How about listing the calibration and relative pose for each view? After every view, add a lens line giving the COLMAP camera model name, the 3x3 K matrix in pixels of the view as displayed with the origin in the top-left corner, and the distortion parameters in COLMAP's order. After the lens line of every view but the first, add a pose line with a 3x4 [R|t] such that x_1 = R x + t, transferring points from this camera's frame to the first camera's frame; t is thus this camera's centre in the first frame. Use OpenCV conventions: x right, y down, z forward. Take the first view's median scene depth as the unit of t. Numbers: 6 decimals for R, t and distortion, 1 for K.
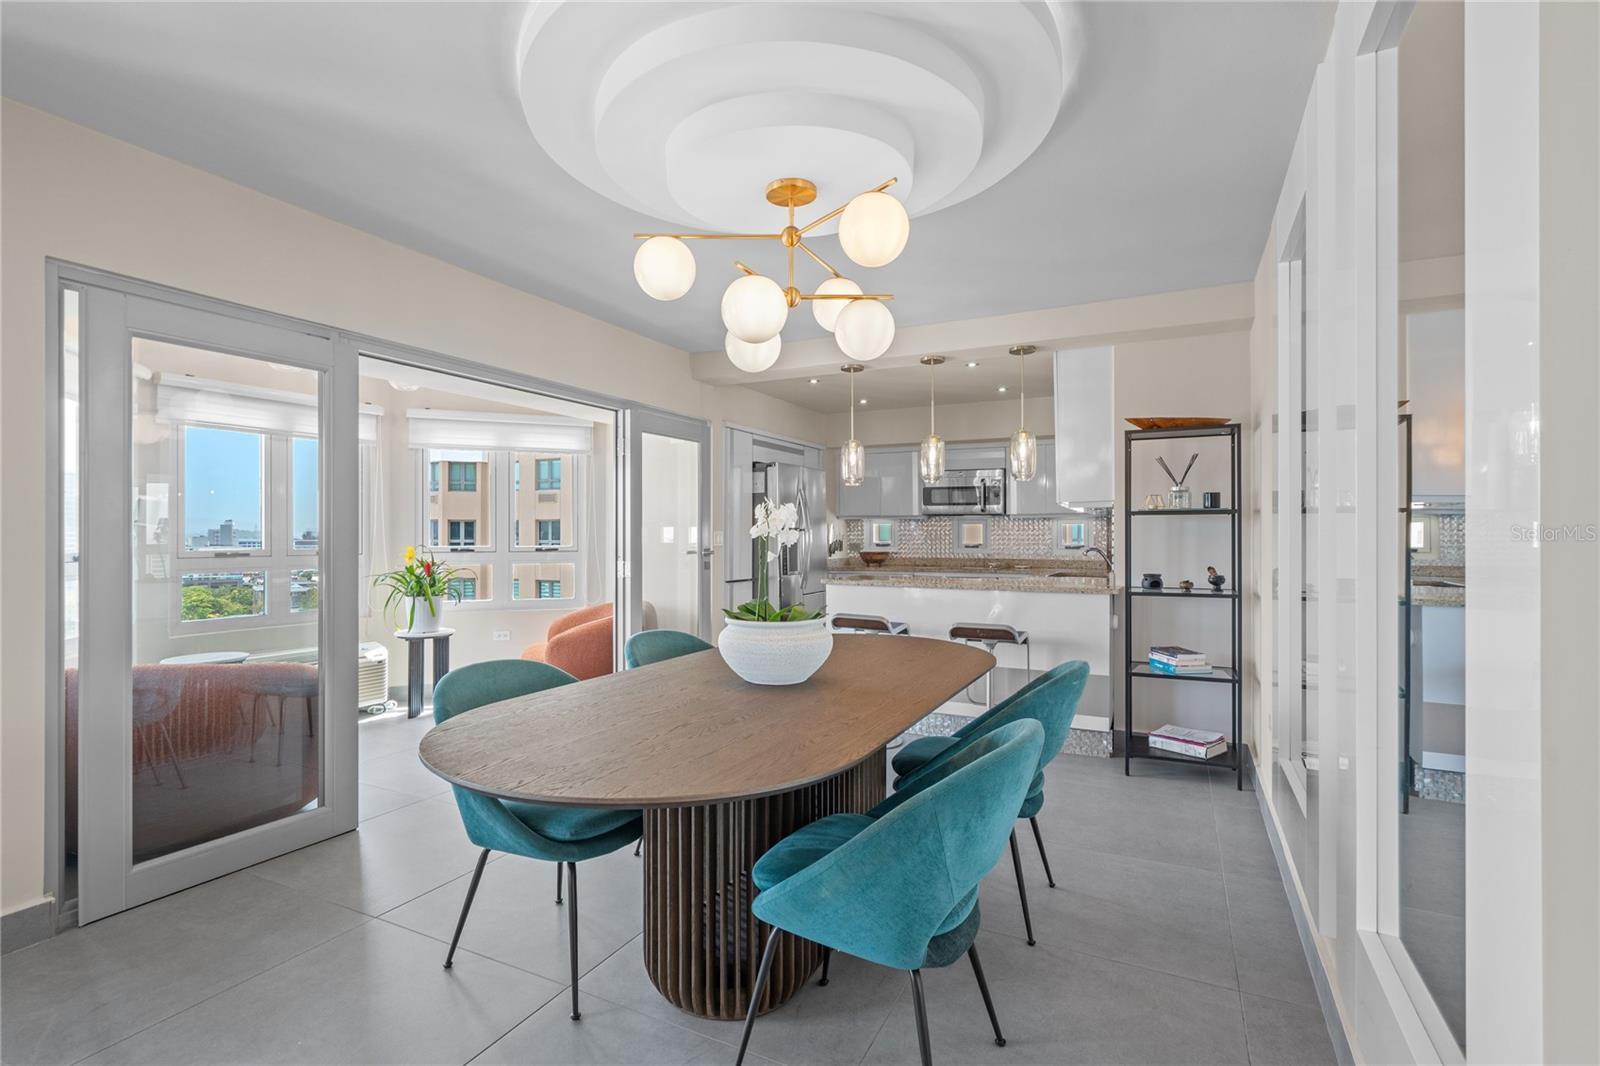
lens RADIAL K [[775.3, 0, 797.3], [0, 775.3, 525.9], [0, 0, 1]] dist [-0.001608, -0.000081]
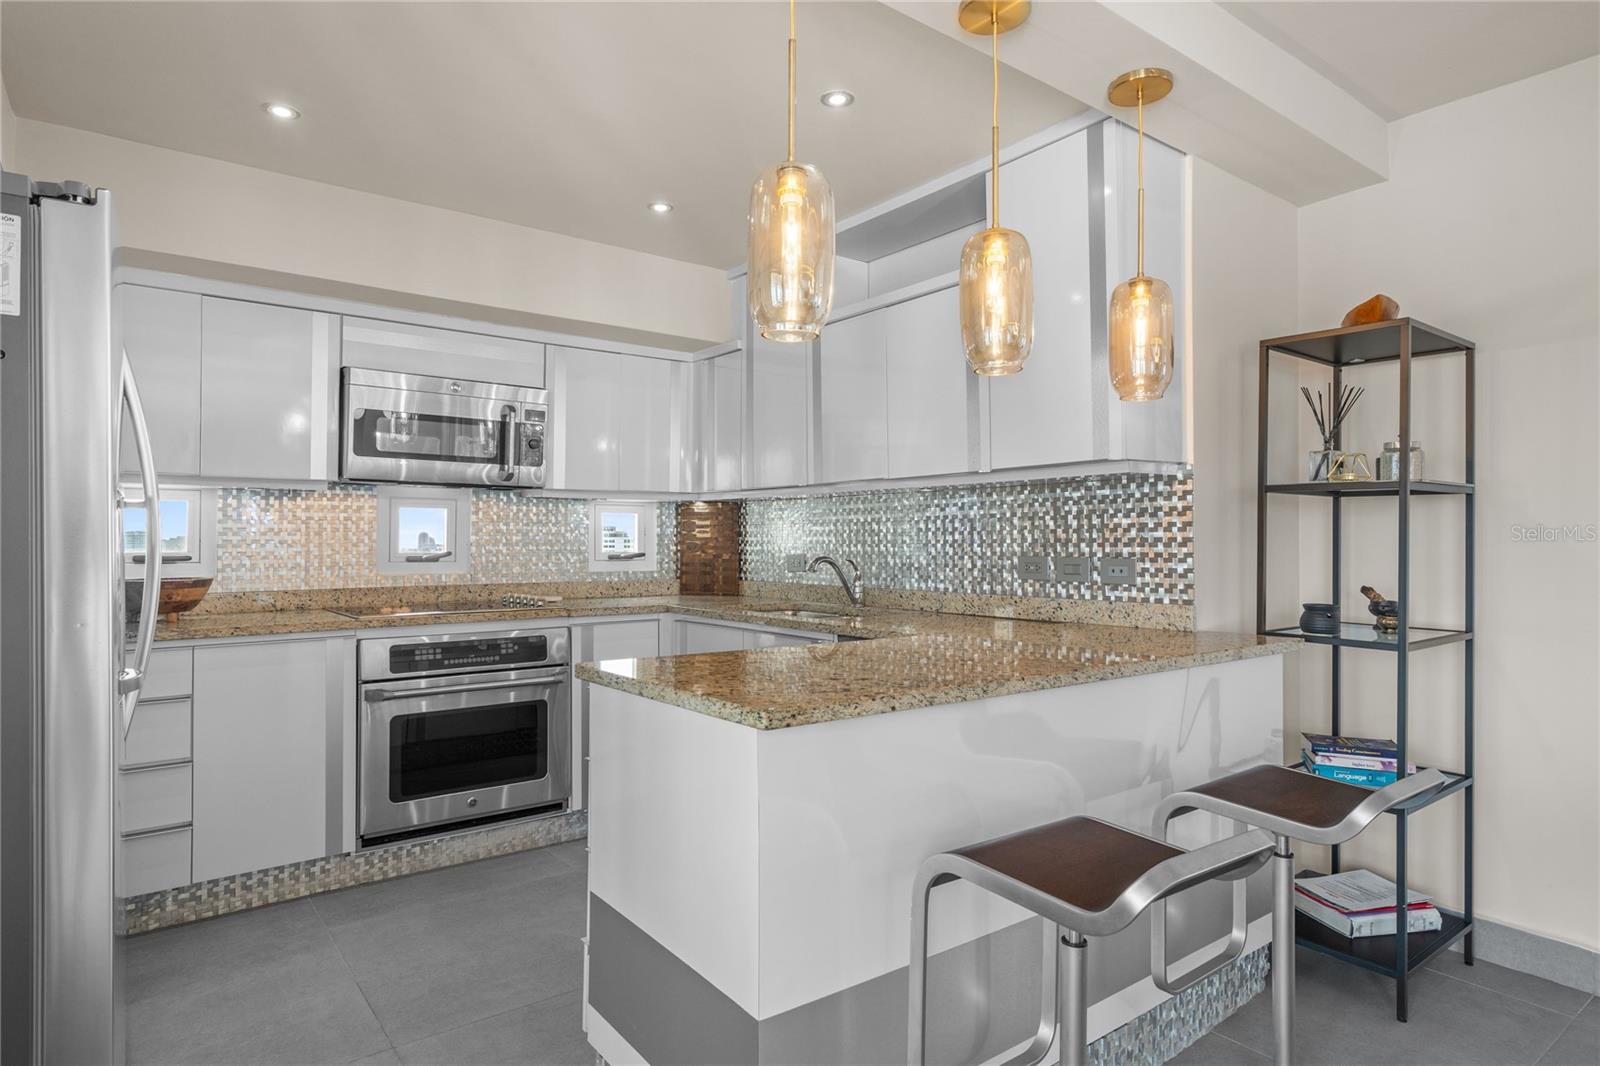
lens RADIAL K [[898.3, 0, 794.8], [0, 898.3, 530.9], [0, 0, 1]] dist [0.011681, 0.000542]
pose [[0.443259, 0.011612, 0.896318, -0.177857], [-0.012871, 0.999895, -0.006589, 0.014333], [-0.896301, -0.008615, 0.443362, 0.749459]]
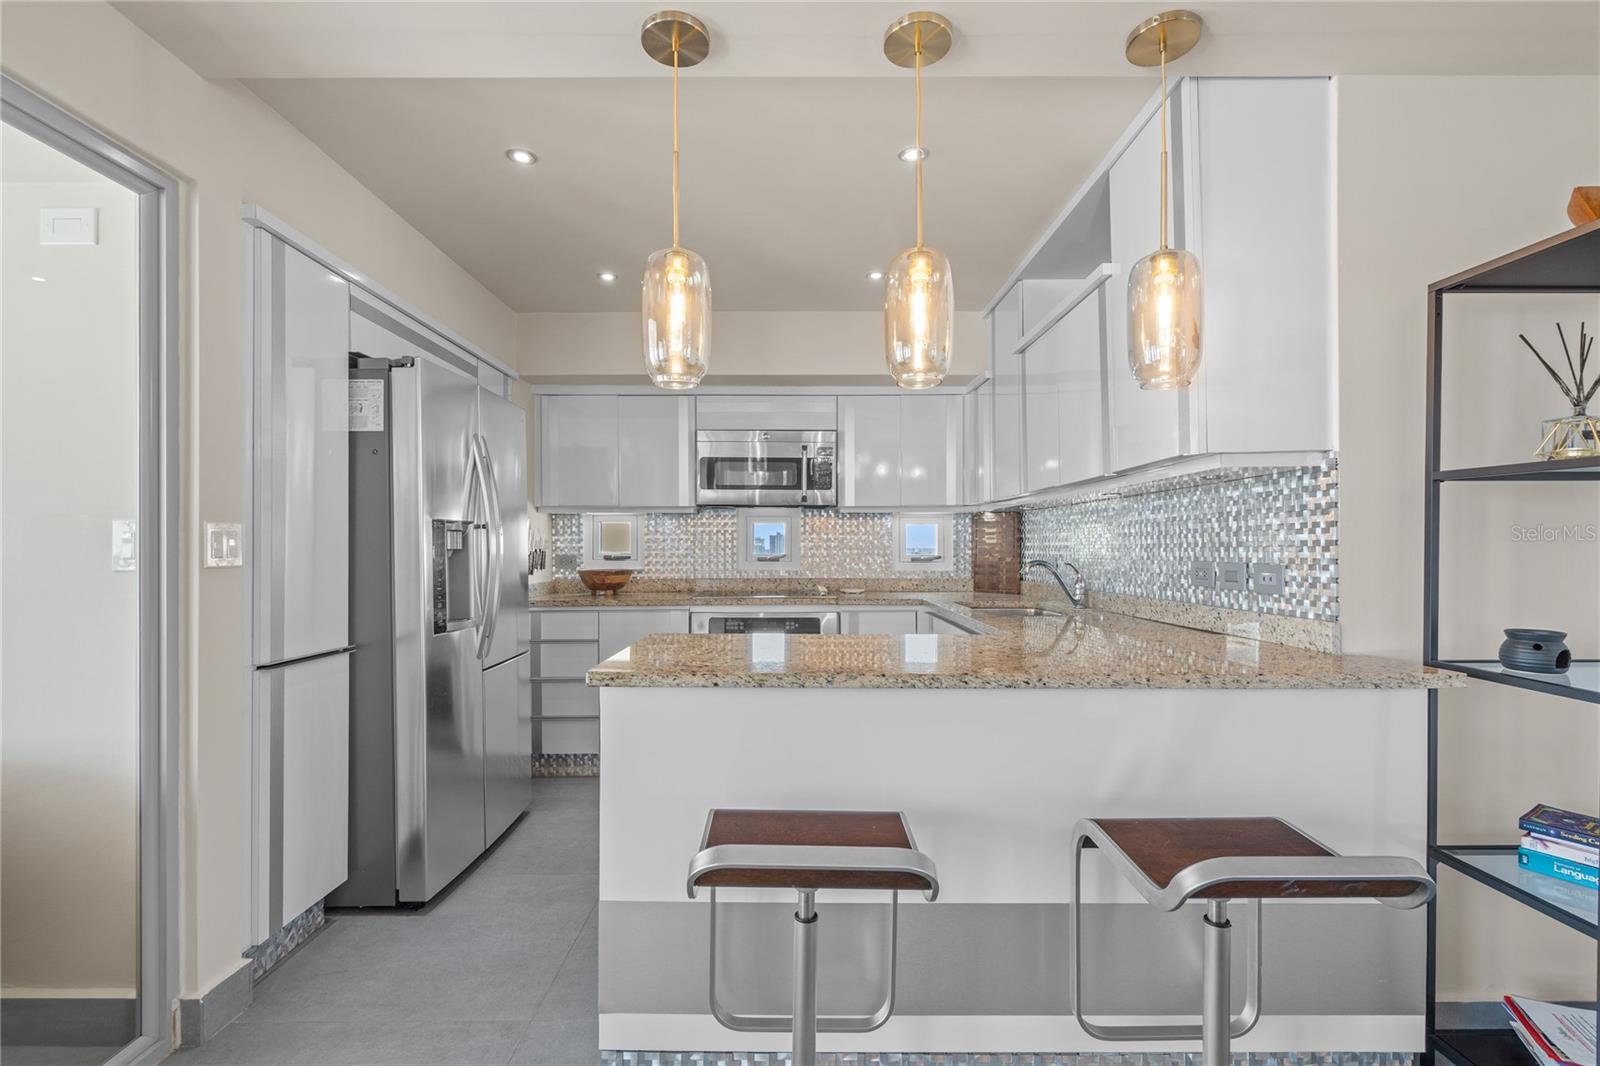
lens RADIAL K [[726.6, 0, 792.2], [0, 726.6, 550.4], [0, 0, 1]] dist [-0.000201, 0.000425]
pose [[0.895645, -0.002476, 0.444763, -0.021420], [-0.005263, 0.999856, 0.016163, 0.012641], [-0.444739, -0.016817, 0.895502, 0.602136]]
